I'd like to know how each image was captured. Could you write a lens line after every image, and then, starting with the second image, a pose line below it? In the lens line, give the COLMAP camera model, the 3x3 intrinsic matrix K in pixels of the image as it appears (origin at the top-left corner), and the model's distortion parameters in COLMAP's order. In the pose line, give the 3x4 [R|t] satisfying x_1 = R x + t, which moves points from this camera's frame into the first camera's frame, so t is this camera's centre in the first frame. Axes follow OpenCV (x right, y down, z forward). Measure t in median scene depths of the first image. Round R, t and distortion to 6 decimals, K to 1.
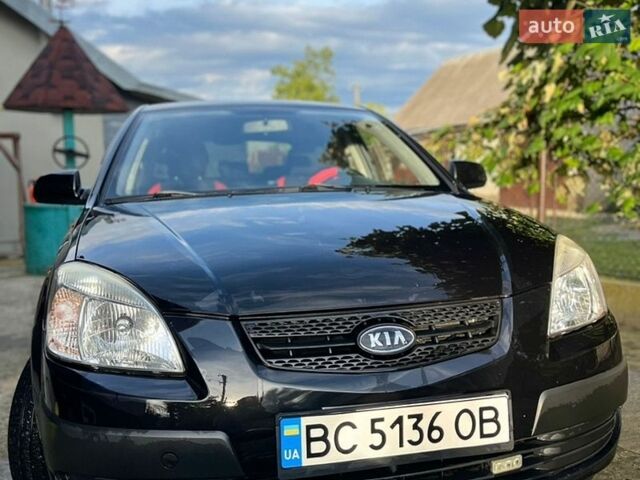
lens RADIAL K [[653.1, 0, 323.4], [0, 653.1, 246.3], [0, 0, 1]] dist [0.023656, 0.000000]
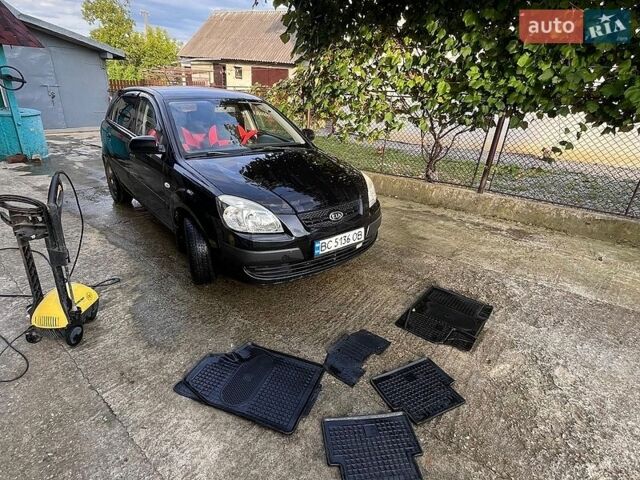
lens RADIAL K [[346.4, 0, 321.7], [0, 346.4, 242.3], [0, 0, 1]] dist [-0.006859, -0.001609]
pose [[0.879368, -0.124451, 0.459592, -0.824557], [-0.032669, 0.947193, 0.318994, -0.302746], [-0.475022, -0.295528, 0.828865, -0.506038]]
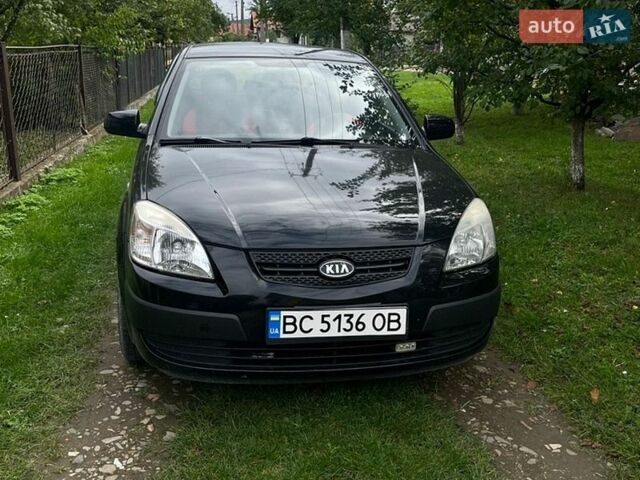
lens RADIAL K [[653.1, 0, 319.1], [0, 653.1, 243.0], [0, 0, 1]] dist [0.023656, 0.000000]
pose [[0.996372, 0.078558, -0.032725, 0.102018], [-0.071182, 0.980070, 0.185459, -0.225746], [0.046642, -0.182457, 0.982107, -0.612635]]
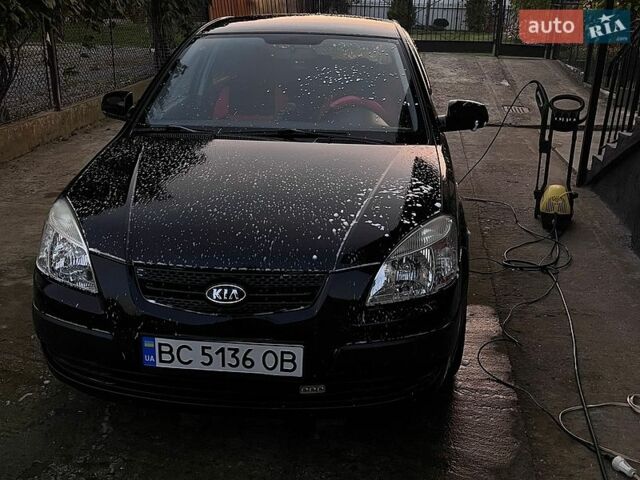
lens RADIAL K [[653.1, 0, 321.3], [0, 653.1, 245.7], [0, 0, 1]] dist [0.023656, 0.000000]
pose [[0.948573, 0.151945, -0.277709, 0.678746], [-0.077024, 0.961693, 0.263086, -0.351429], [0.307045, -0.228166, 0.923939, -0.225260]]
